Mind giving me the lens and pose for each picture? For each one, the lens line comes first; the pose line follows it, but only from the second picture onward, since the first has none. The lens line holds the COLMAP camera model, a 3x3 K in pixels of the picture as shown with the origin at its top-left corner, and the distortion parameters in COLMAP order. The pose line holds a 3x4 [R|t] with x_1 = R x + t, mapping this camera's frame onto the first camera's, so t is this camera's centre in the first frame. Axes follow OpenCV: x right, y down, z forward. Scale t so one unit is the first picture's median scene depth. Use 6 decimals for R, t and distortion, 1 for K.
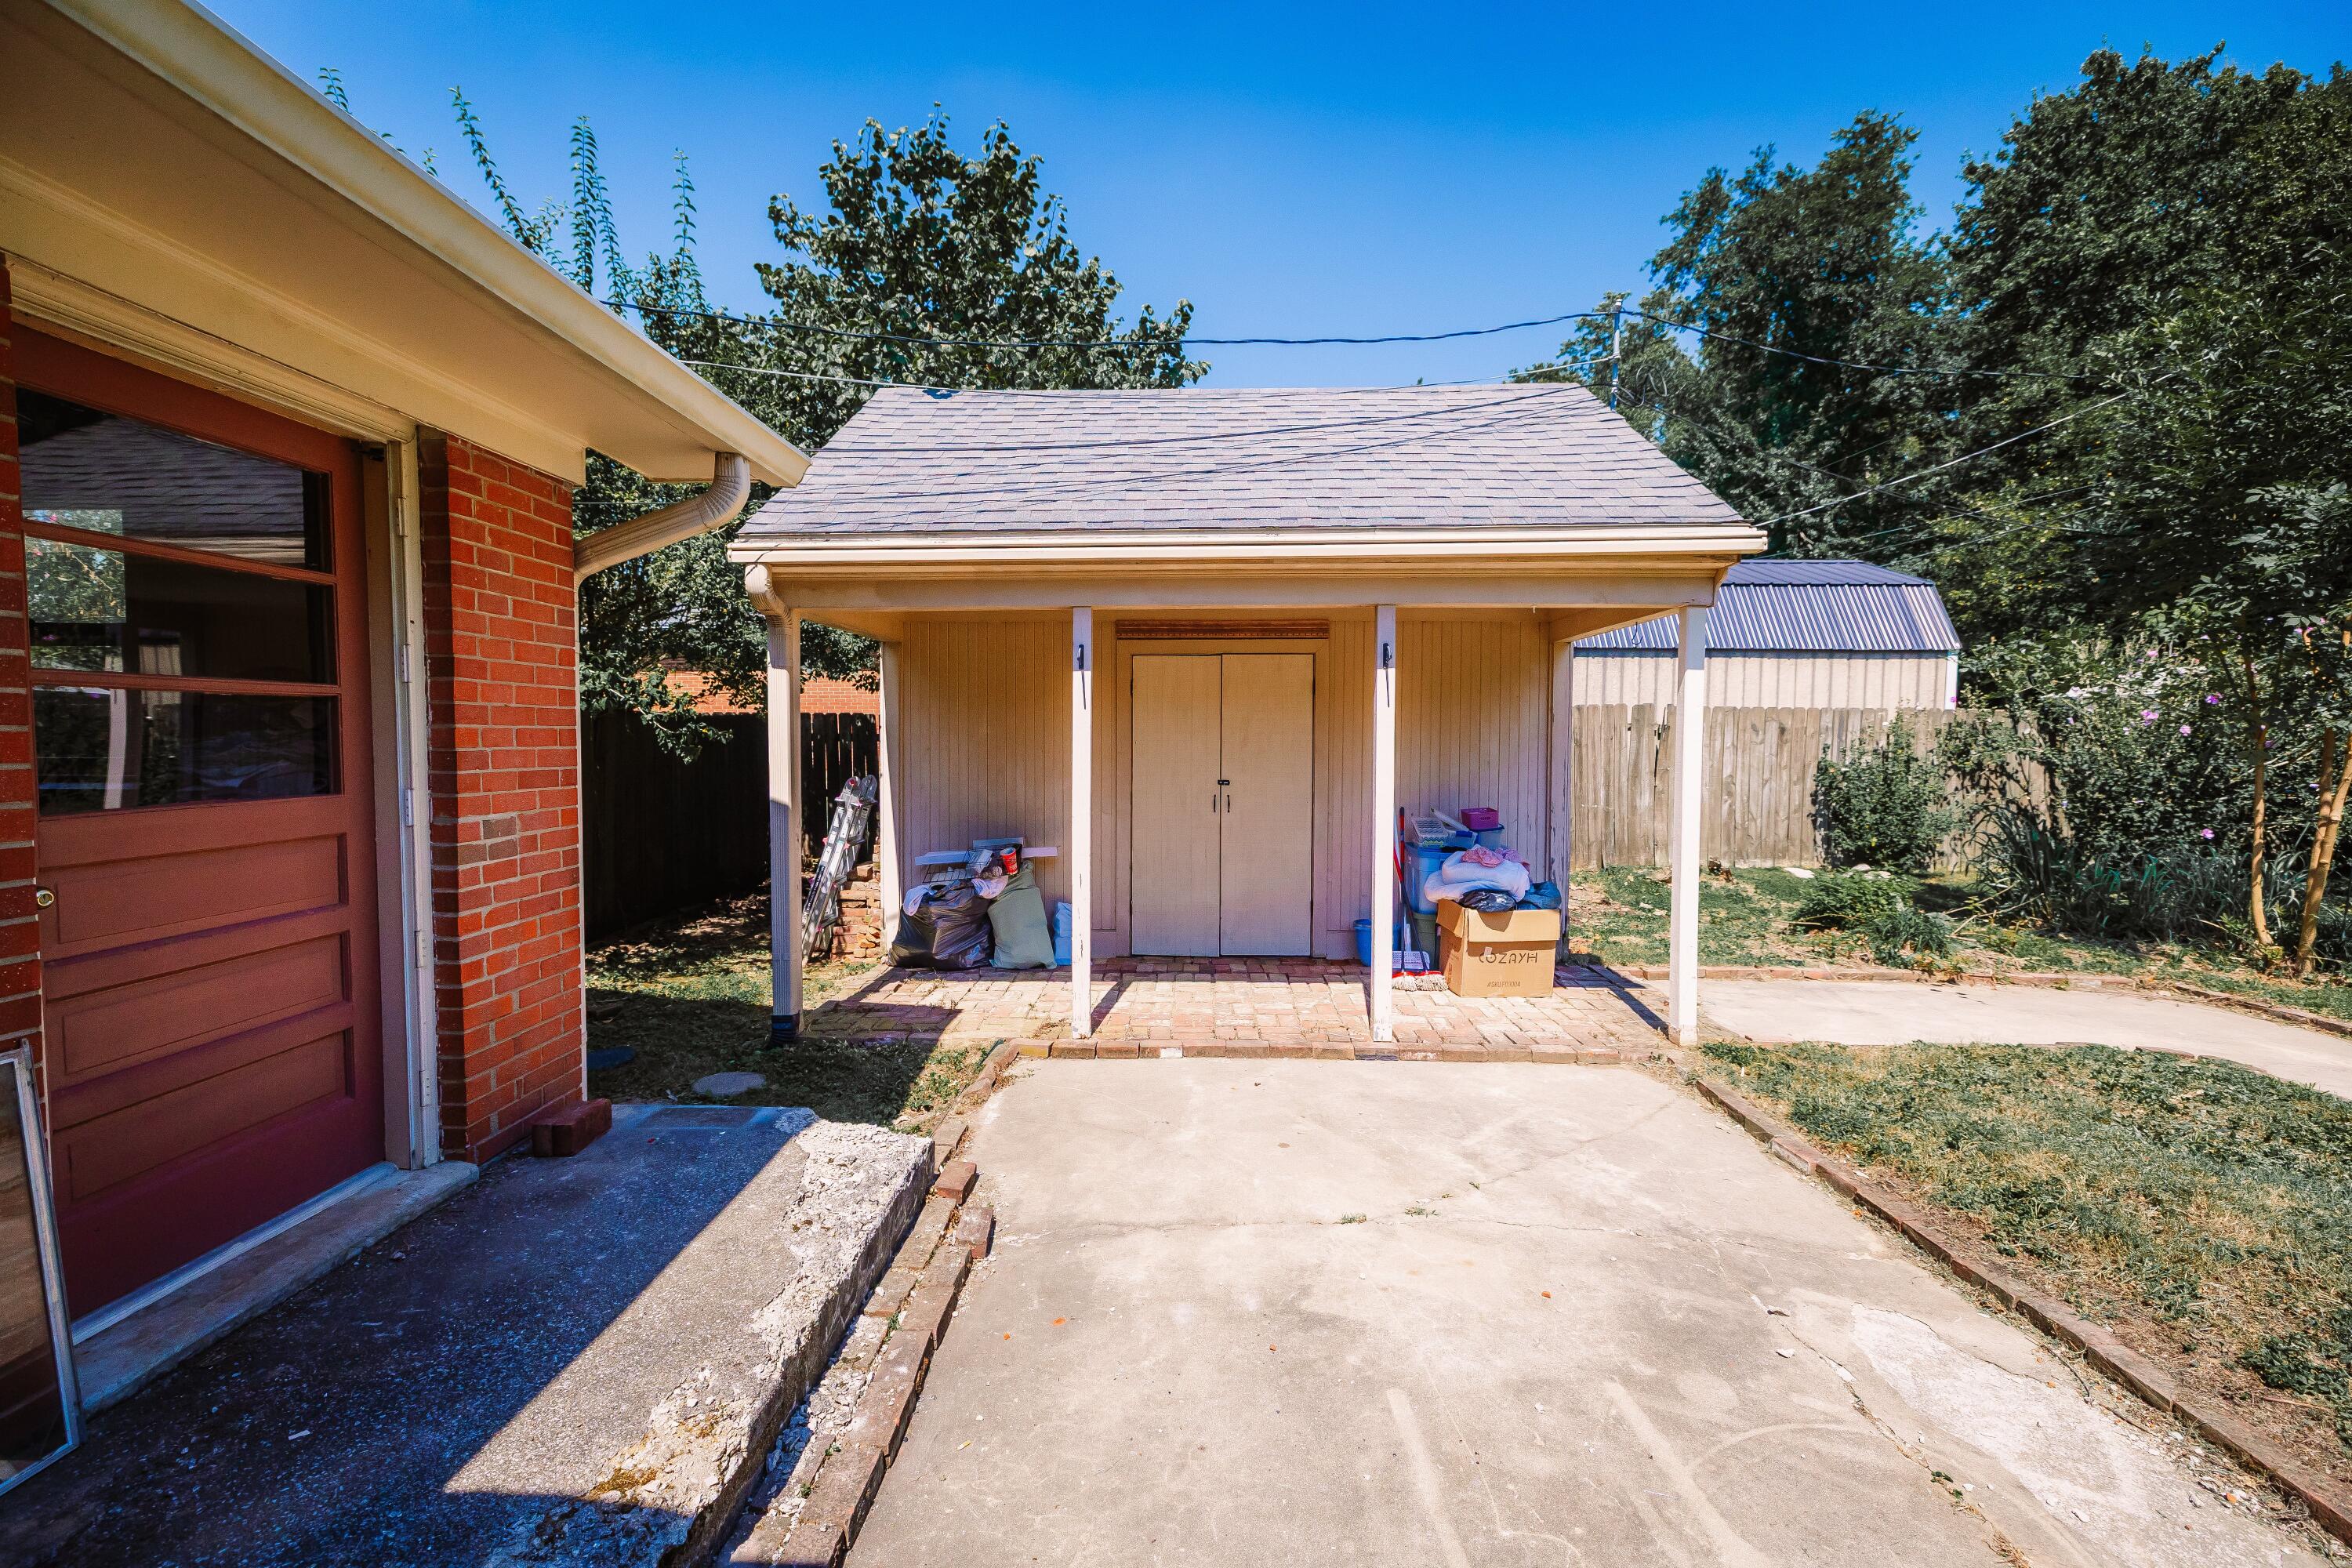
lens RADIAL K [[981.0, 0, 1168.8], [0, 981.0, 780.1], [0, 0, 1]] dist [0.000762, 0.000567]
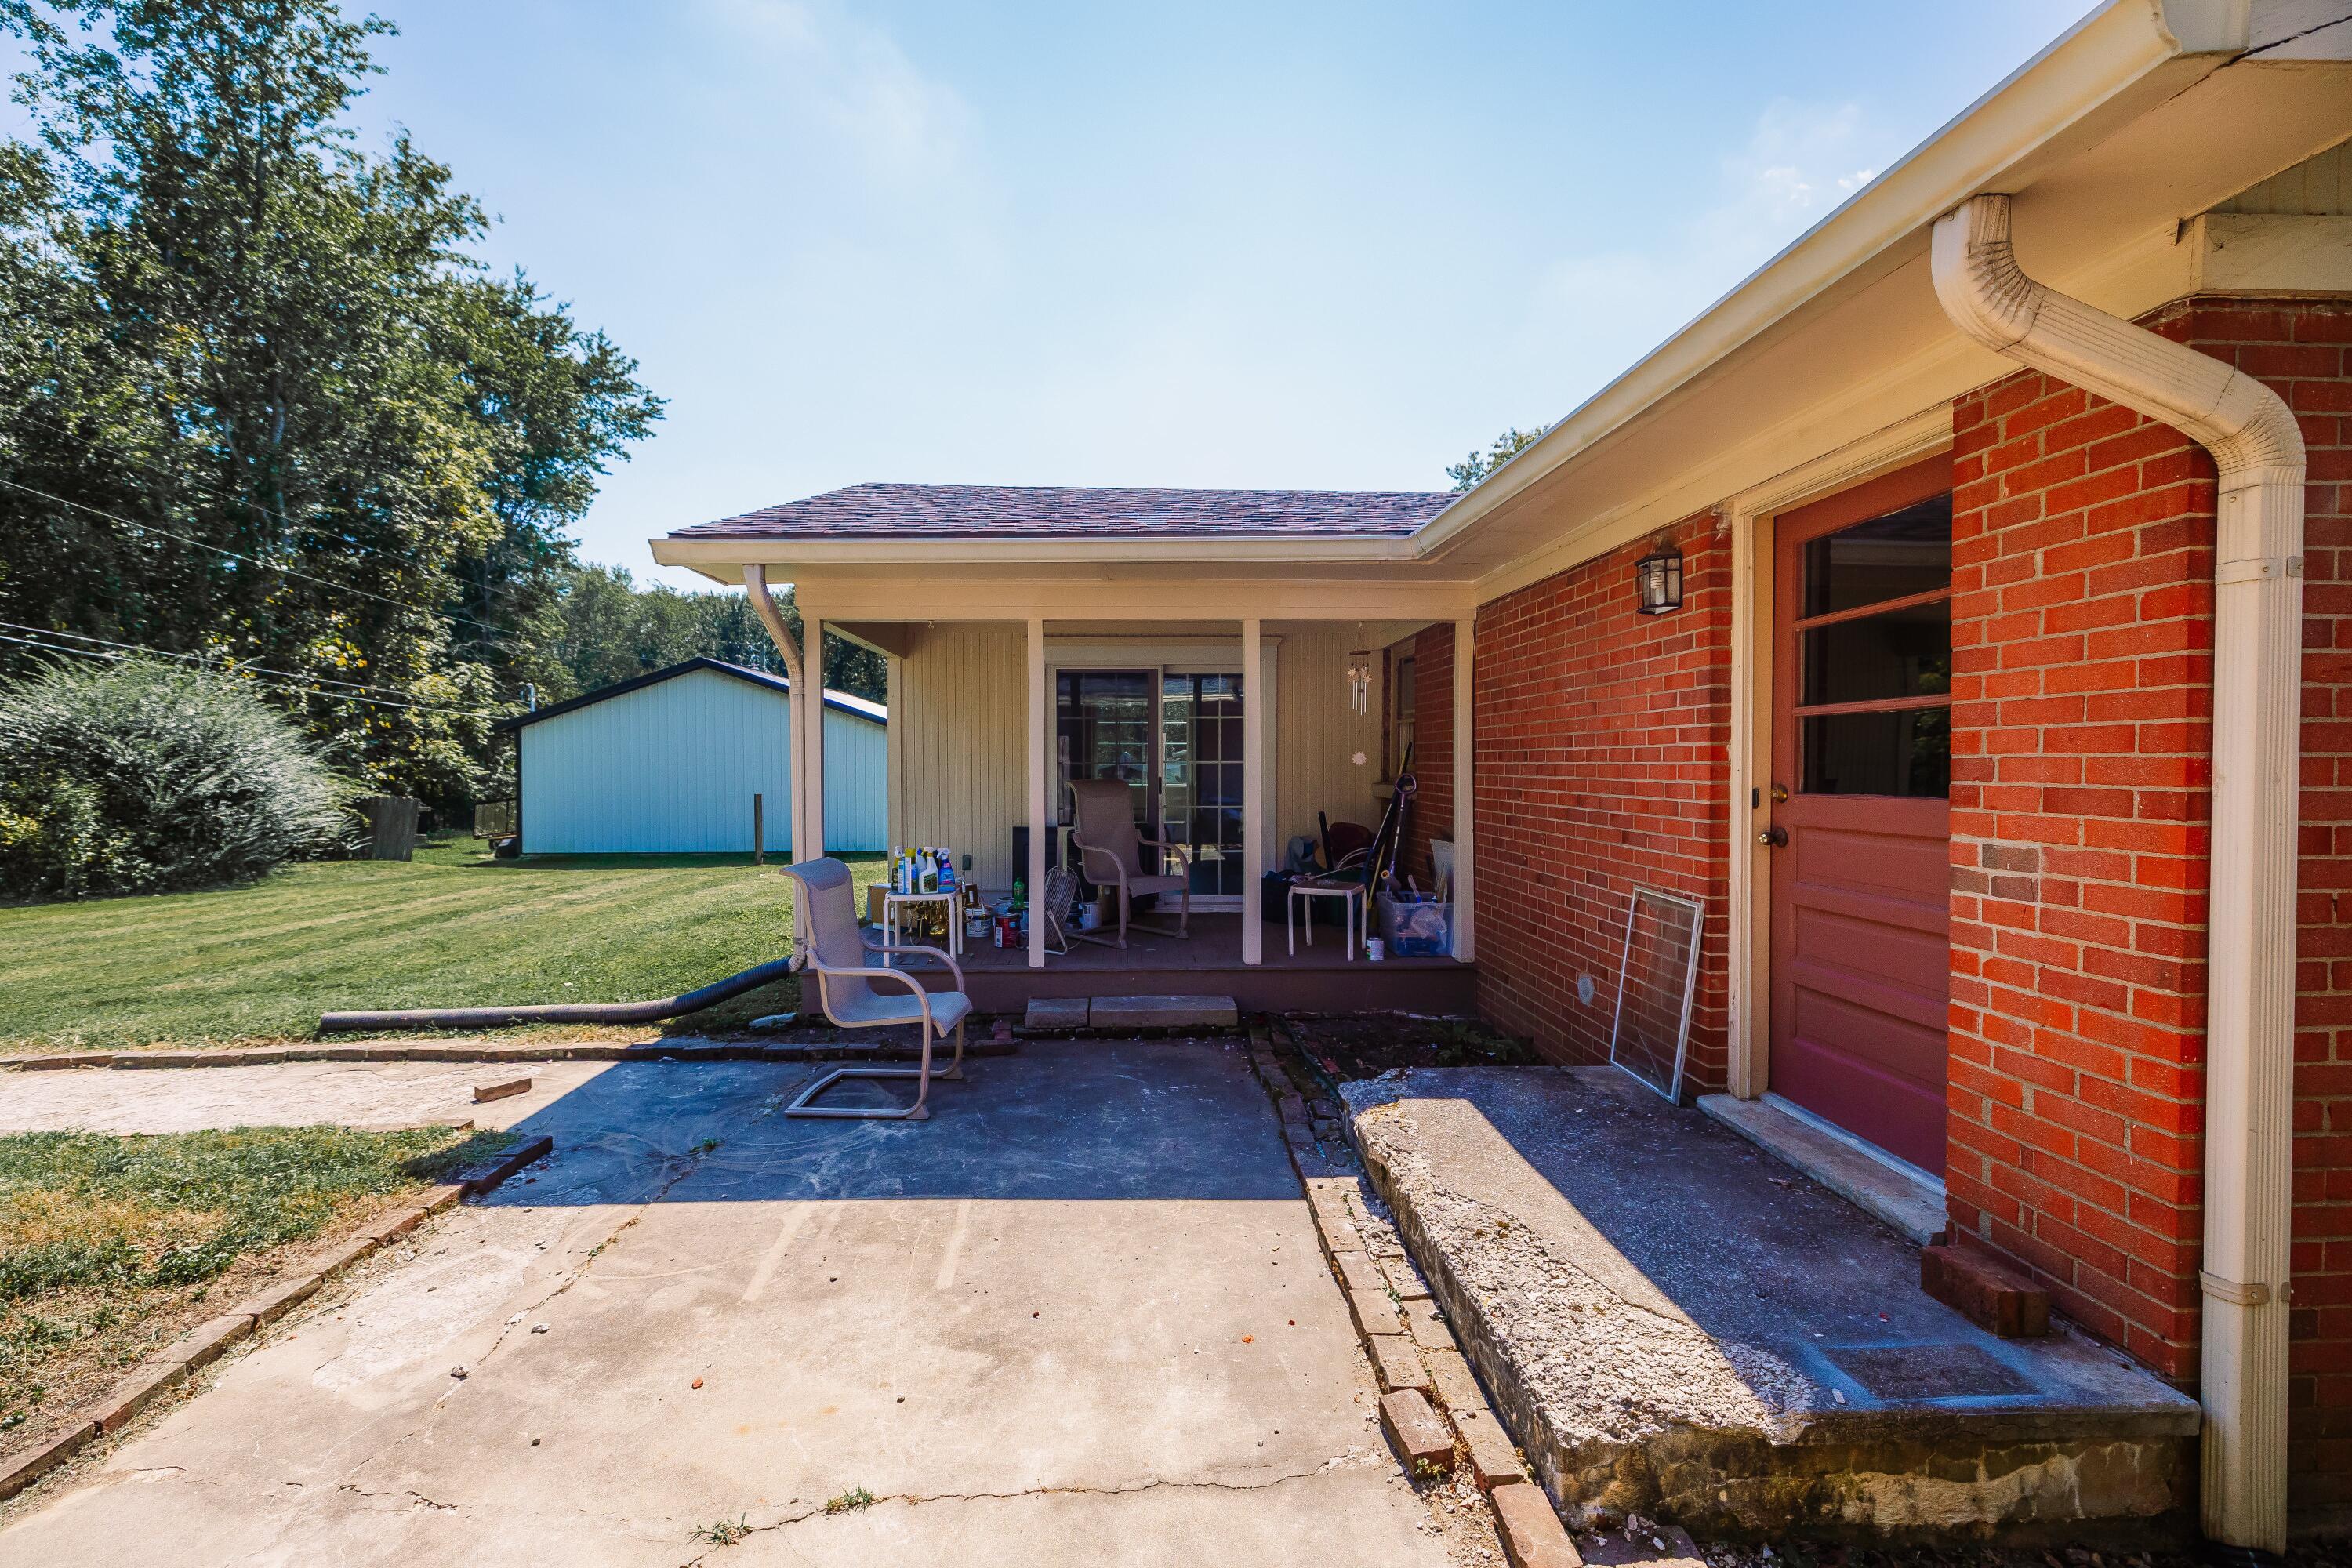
lens RADIAL K [[981.0, 0, 1167.1], [0, 981.0, 779.8], [0, 0, 1]] dist [0.000762, 0.000567]
pose [[-0.997947, -0.002525, -0.063998, 0.029347], [-0.006572, 0.997985, 0.063105, -0.059140], [0.063709, 0.063396, -0.995953, 1.771628]]
